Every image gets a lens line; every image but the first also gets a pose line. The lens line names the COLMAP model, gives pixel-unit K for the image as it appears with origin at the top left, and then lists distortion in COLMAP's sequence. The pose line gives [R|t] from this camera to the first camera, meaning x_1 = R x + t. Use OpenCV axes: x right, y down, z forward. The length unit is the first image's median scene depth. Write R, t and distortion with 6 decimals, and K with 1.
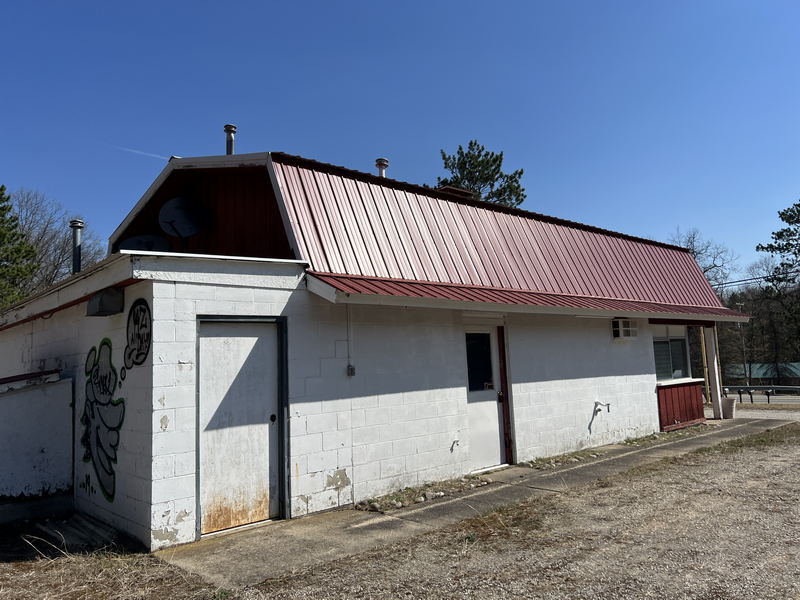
lens RADIAL K [[612.1, 0, 399.2], [0, 612.1, 305.3], [0, 0, 1]] dist [0.063970, -0.062887]
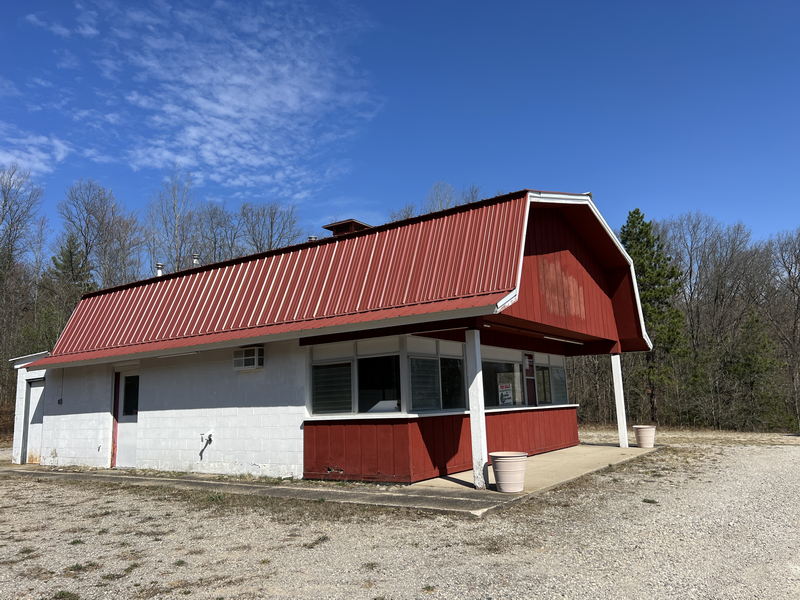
lens RADIAL K [[612.1, 0, 399.2], [0, 612.1, 305.3], [0, 0, 1]] dist [0.063970, -0.062887]
pose [[0.210758, -0.081013, -0.974176, 1.327630], [0.154312, 0.986822, -0.048680, 0.039269], [0.965282, -0.140068, 0.220482, 1.016702]]
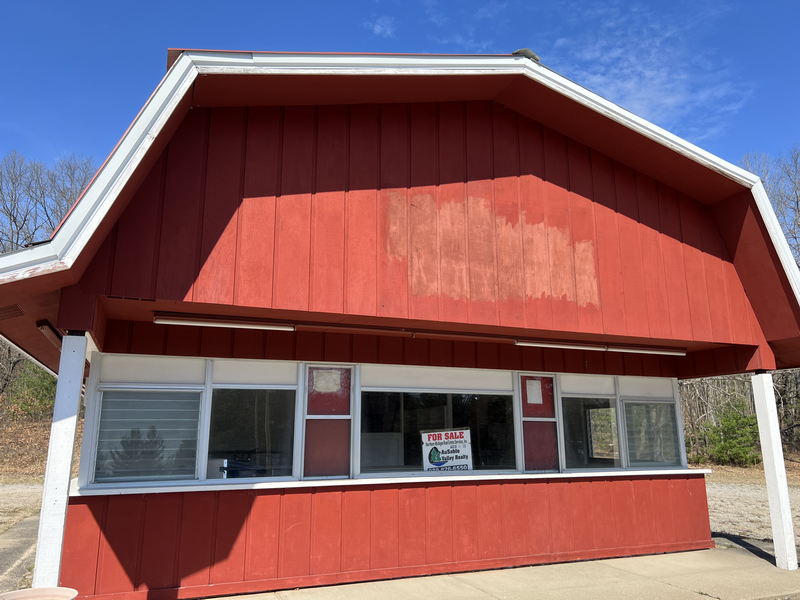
lens RADIAL K [[612.1, 0, 399.2], [0, 612.1, 305.3], [0, 0, 1]] dist [0.063970, -0.062887]
pose [[-0.358279, -0.119825, -0.925893, 0.964929], [0.167022, 0.967504, -0.189840, 0.123474], [0.918553, -0.222660, -0.326623, 1.509764]]
